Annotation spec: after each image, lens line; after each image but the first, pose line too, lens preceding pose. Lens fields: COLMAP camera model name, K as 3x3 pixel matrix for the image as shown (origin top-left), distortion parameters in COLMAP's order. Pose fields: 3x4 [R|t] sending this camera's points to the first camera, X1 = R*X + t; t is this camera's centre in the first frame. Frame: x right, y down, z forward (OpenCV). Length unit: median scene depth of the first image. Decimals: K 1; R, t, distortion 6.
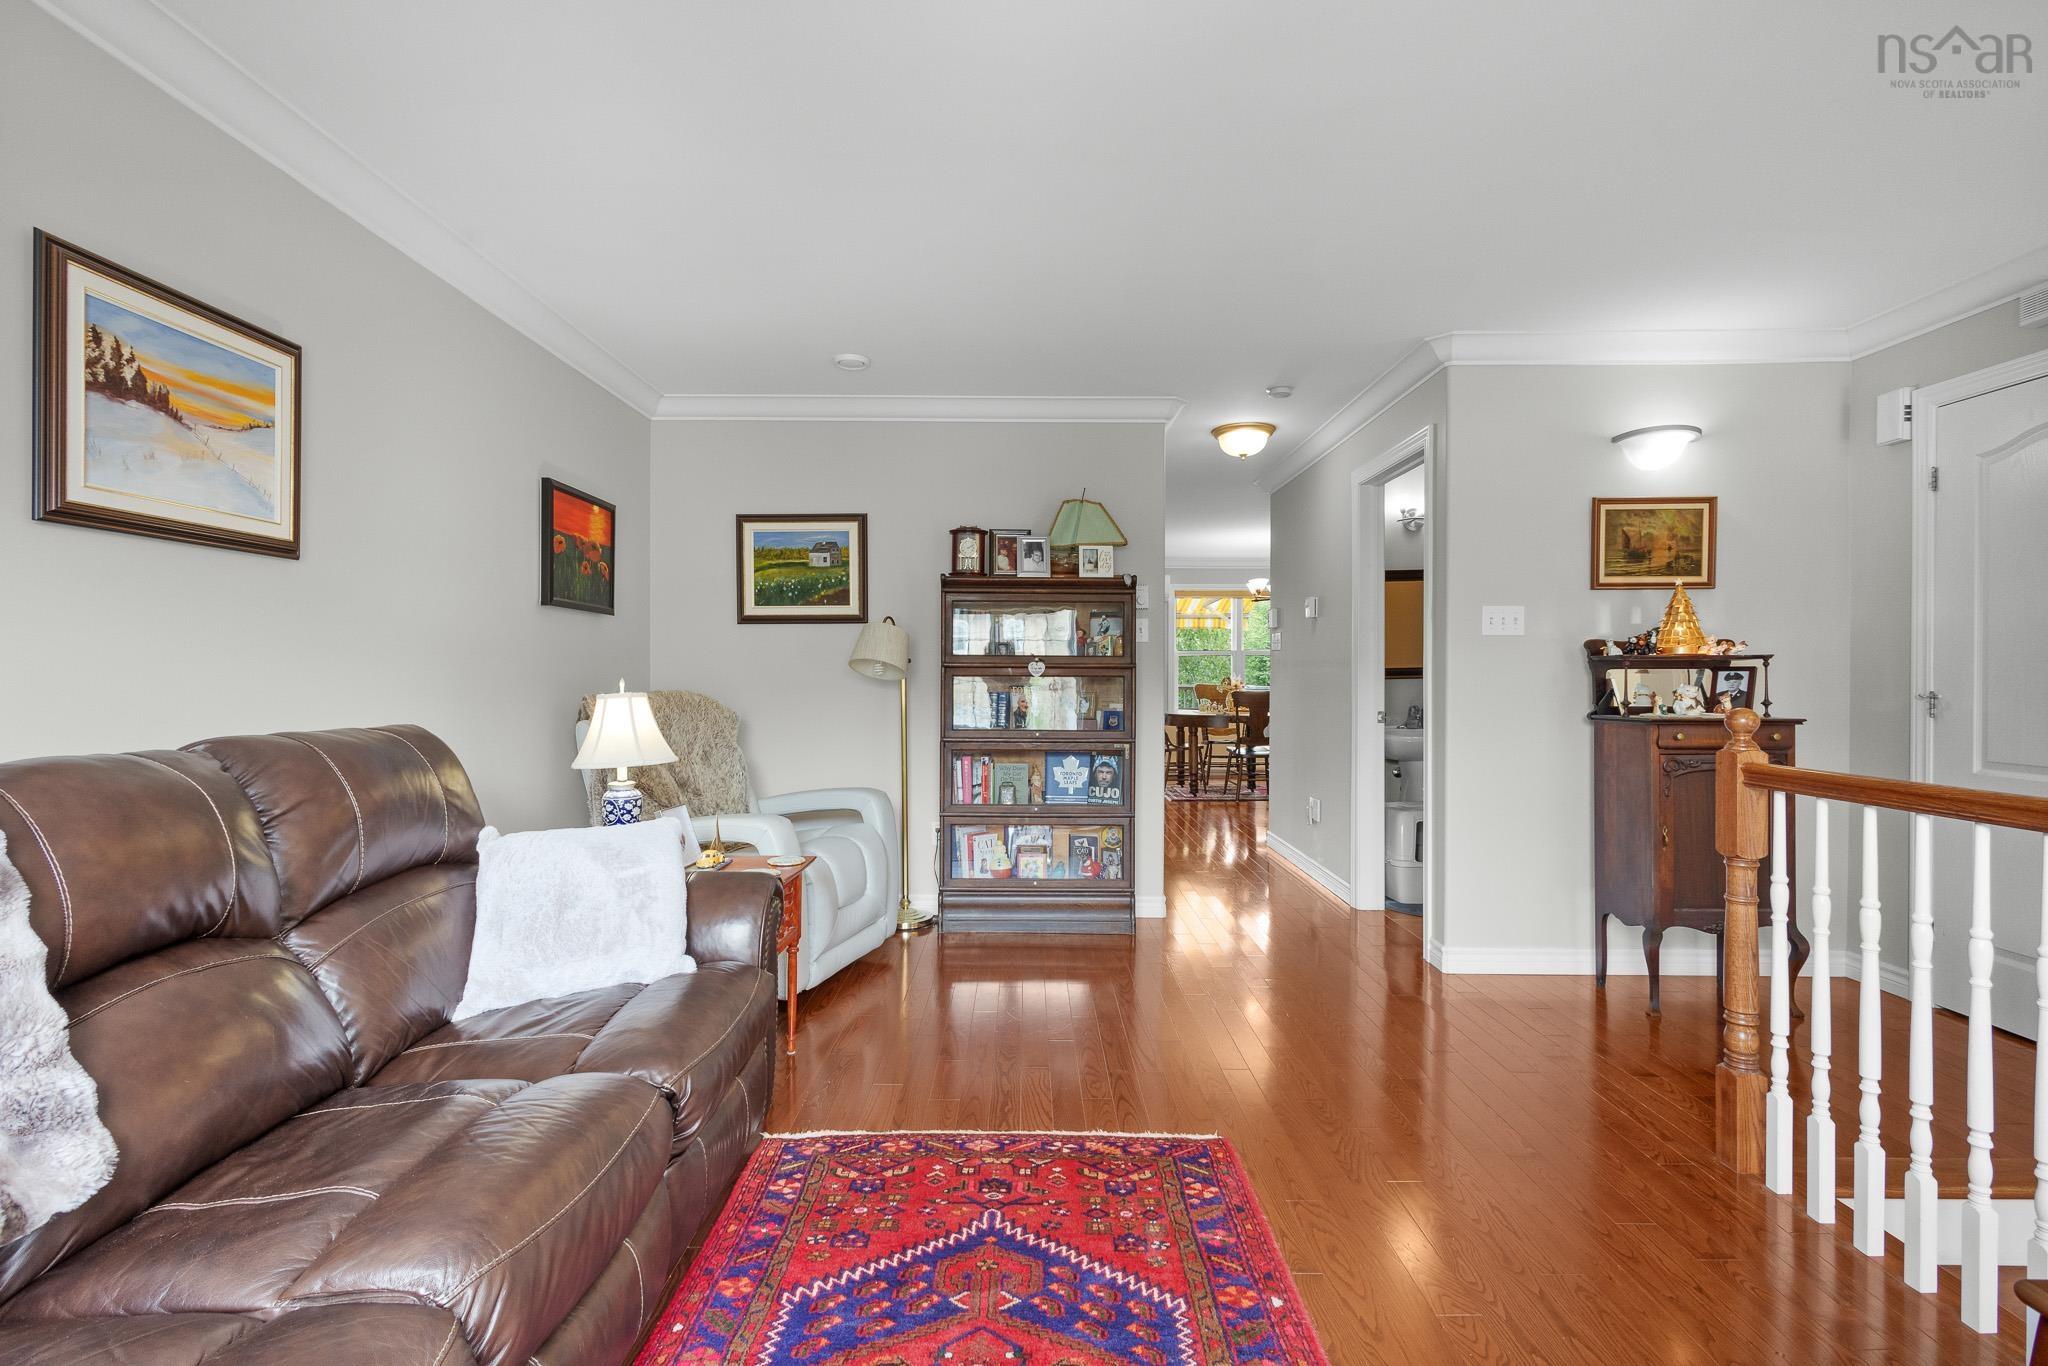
lens RADIAL K [[923.8, 0, 1004.8], [0, 923.8, 673.4], [0, 0, 1]] dist [0.007648, -0.001706]
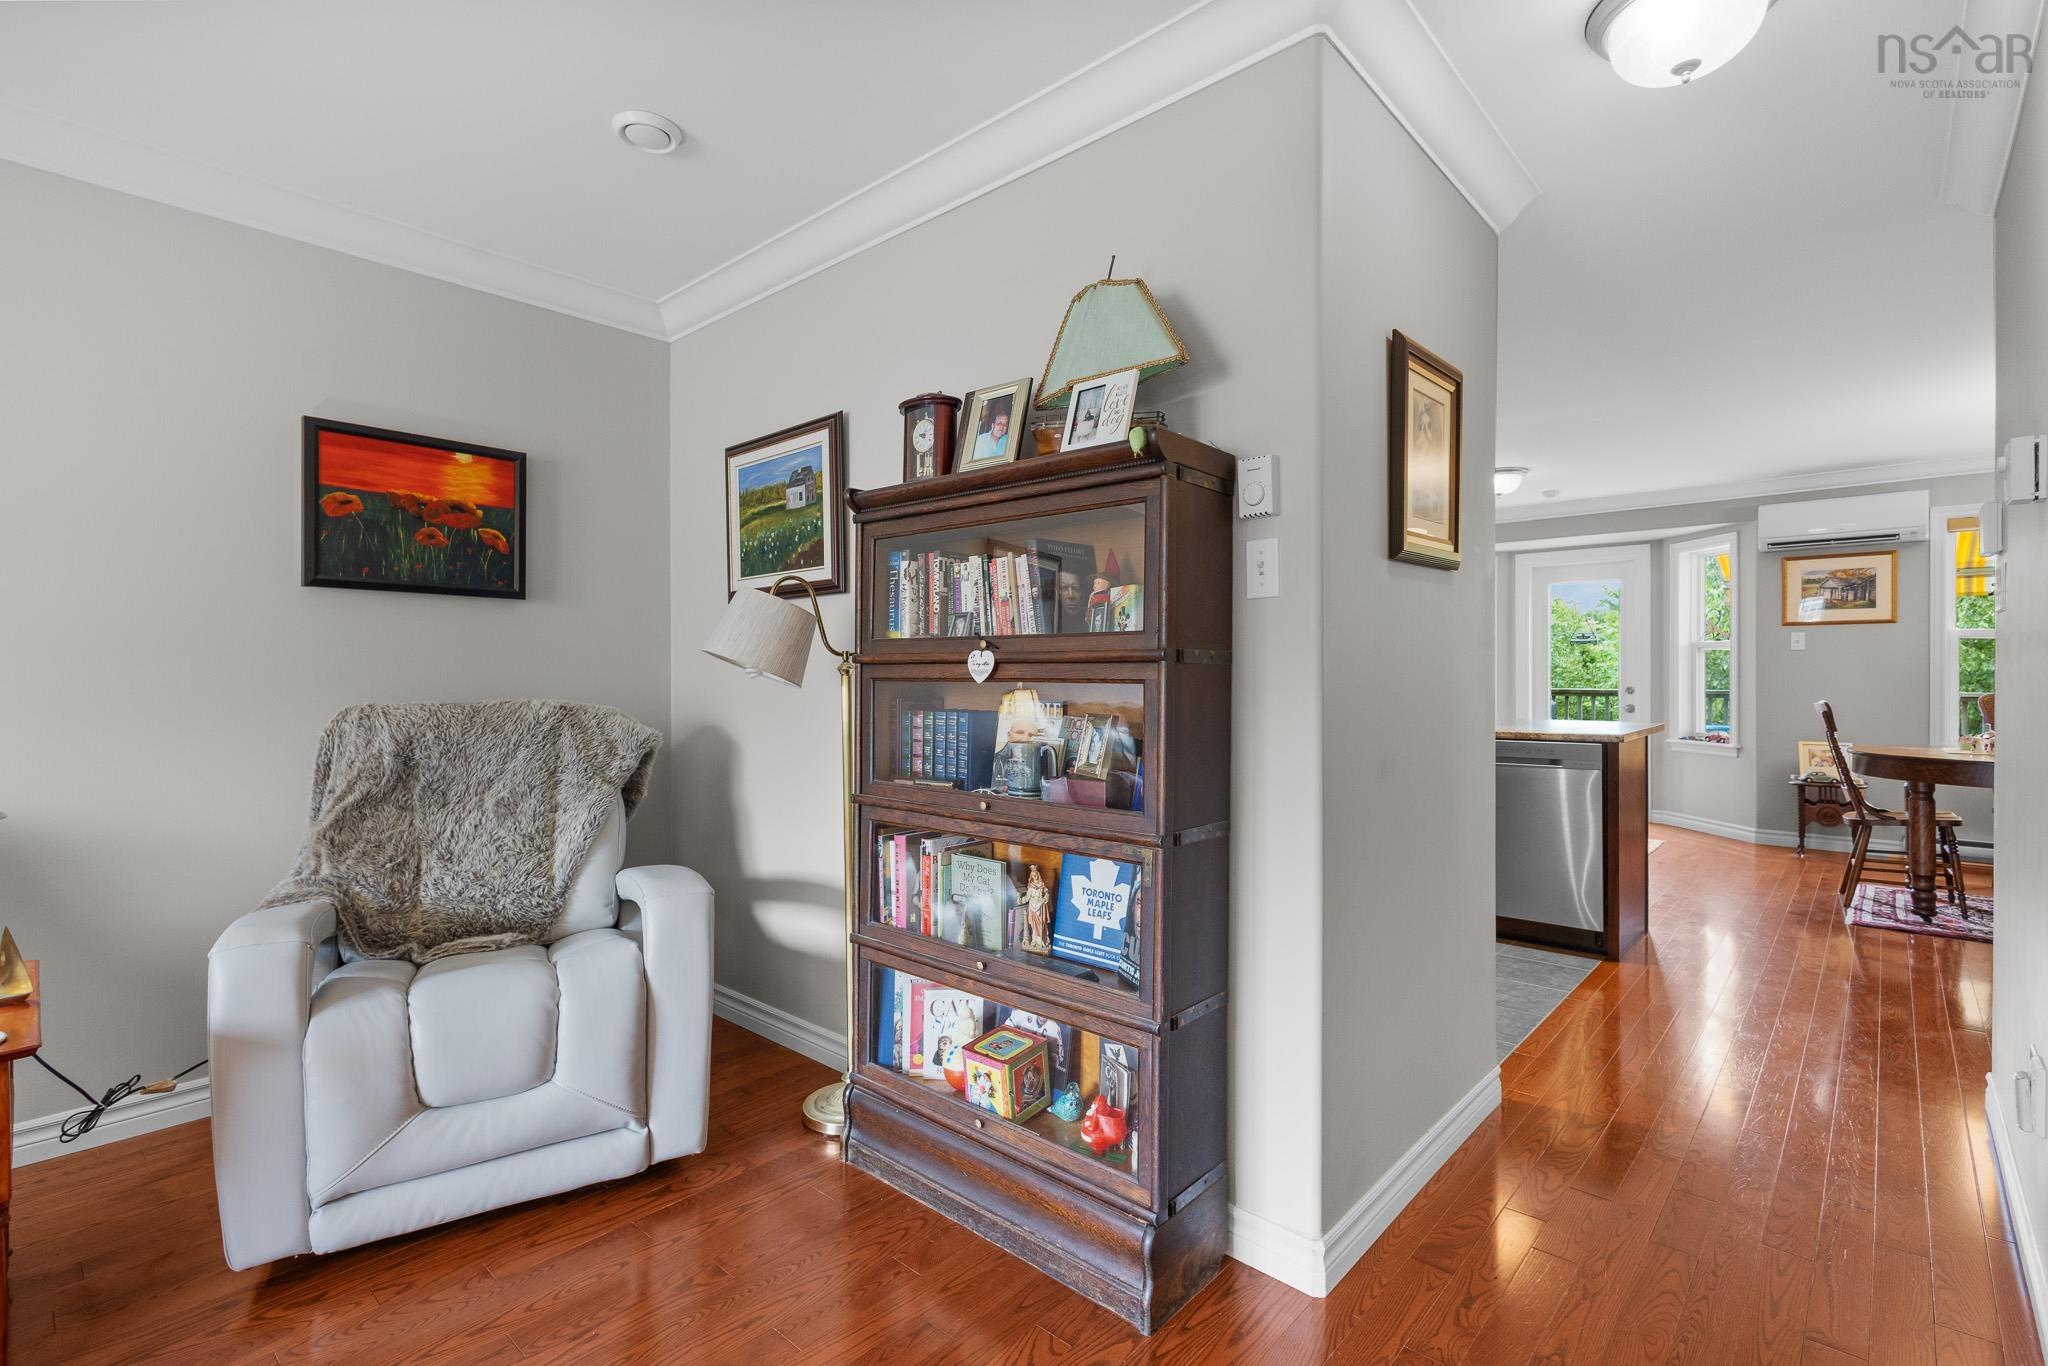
lens RADIAL K [[923.8, 0, 984.7], [0, 923.8, 670.0], [0, 0, 1]] dist [0.007648, -0.001706]
pose [[0.750042, -0.004187, -0.661377, 0.413754], [0.002125, 0.999990, -0.003921, -0.000828], [0.661387, 0.001535, 0.750043, 0.781168]]
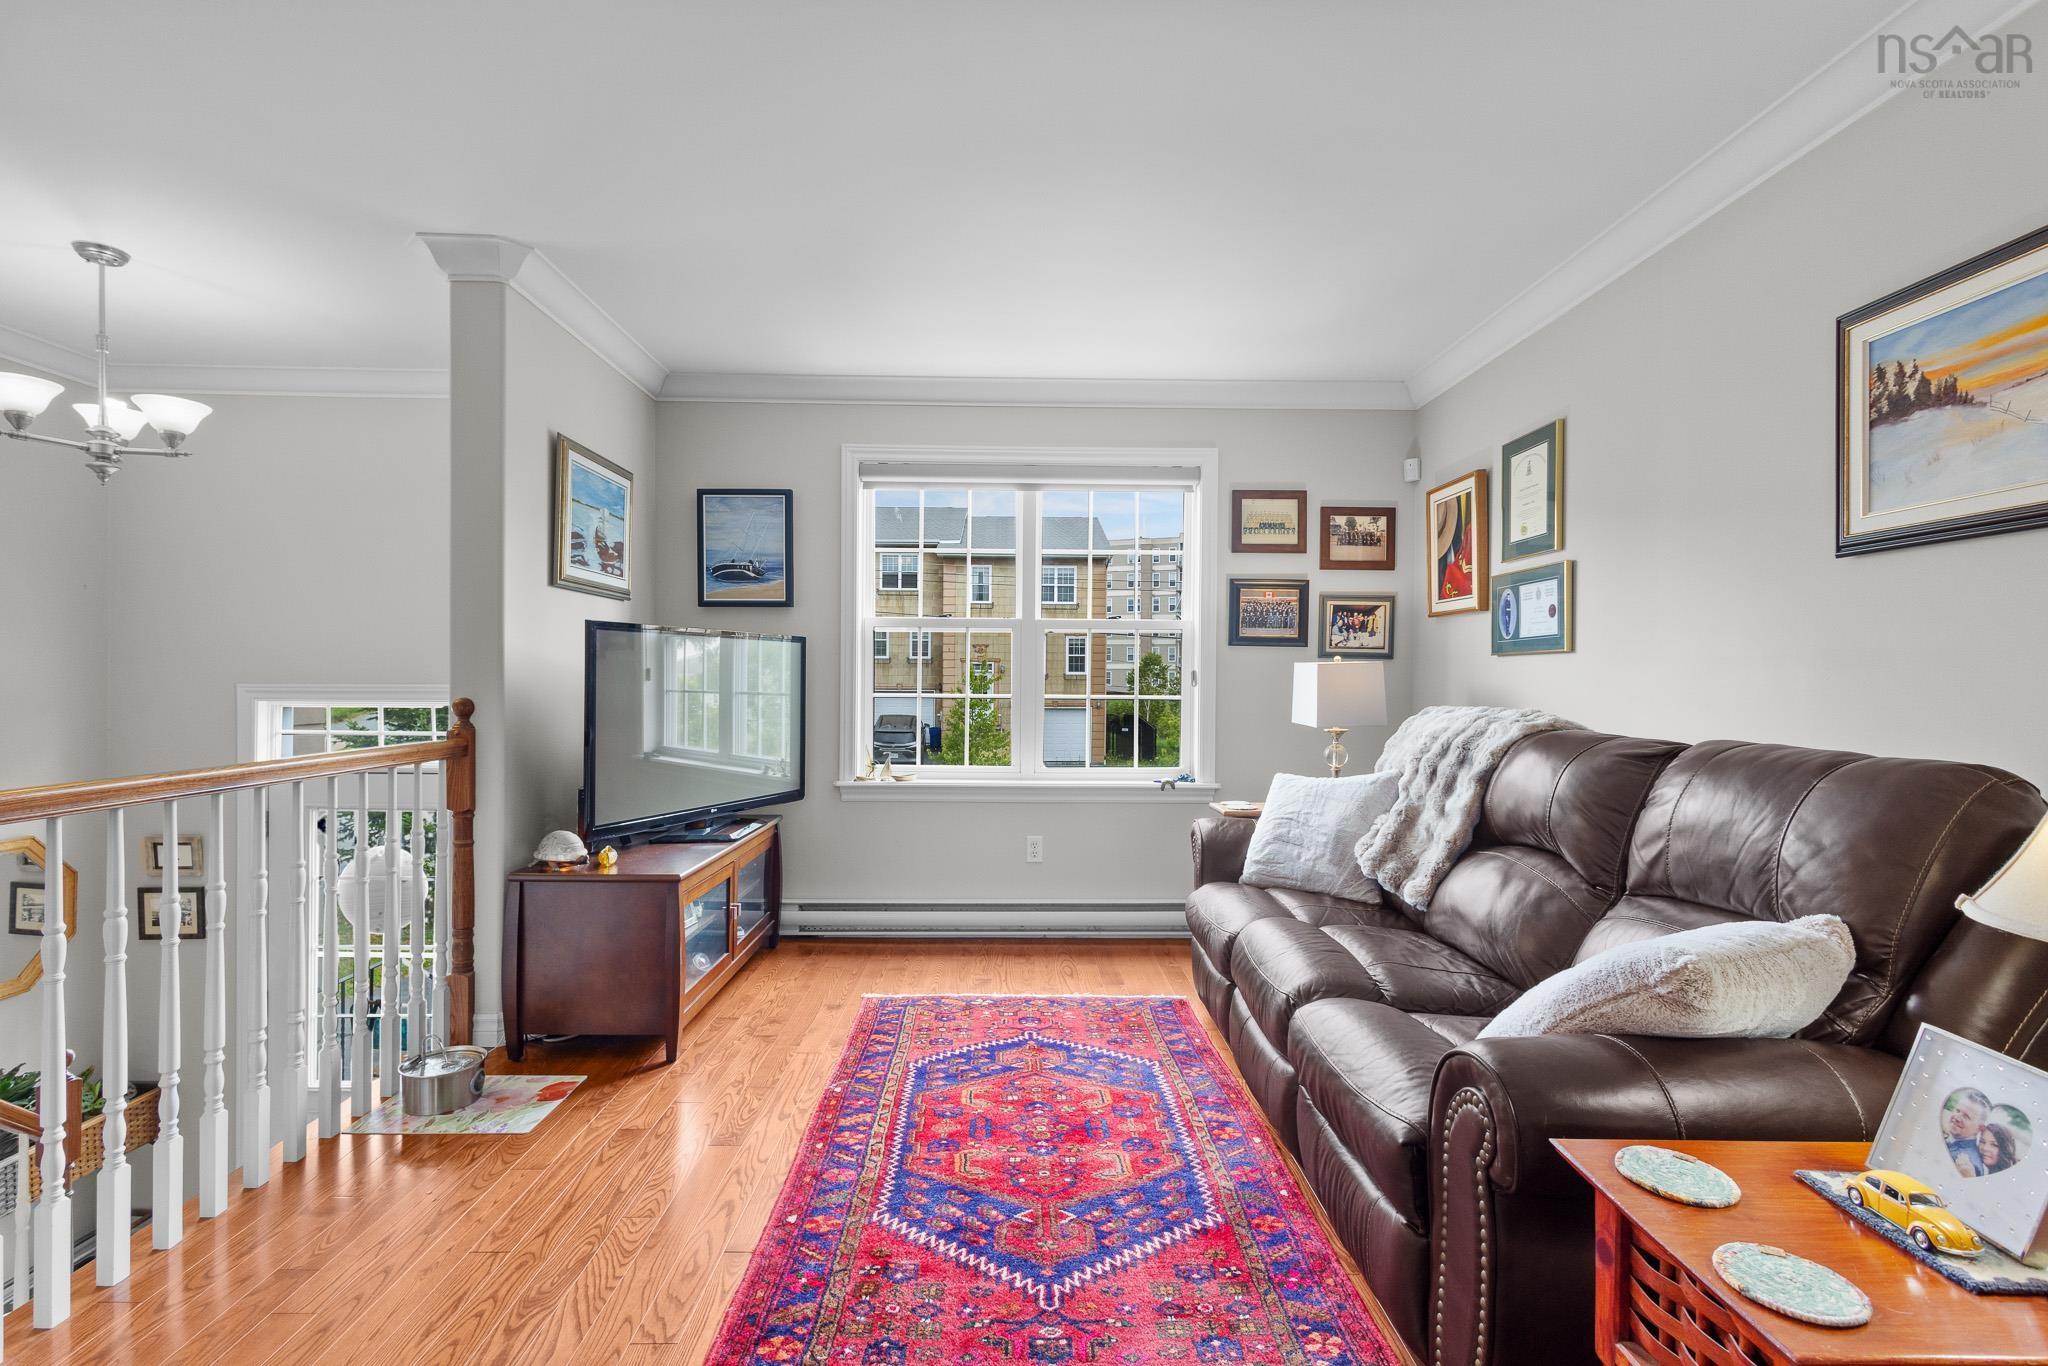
lens RADIAL K [[906.9, 0, 995.3], [0, 906.9, 681.1], [0, 0, 1]] dist [0.008273, -0.002166]
pose [[-0.999905, -0.009054, -0.010388, 0.029156], [-0.009063, 0.999959, 0.000731, 0.001348], [0.010381, 0.000825, -0.999946, 1.044864]]
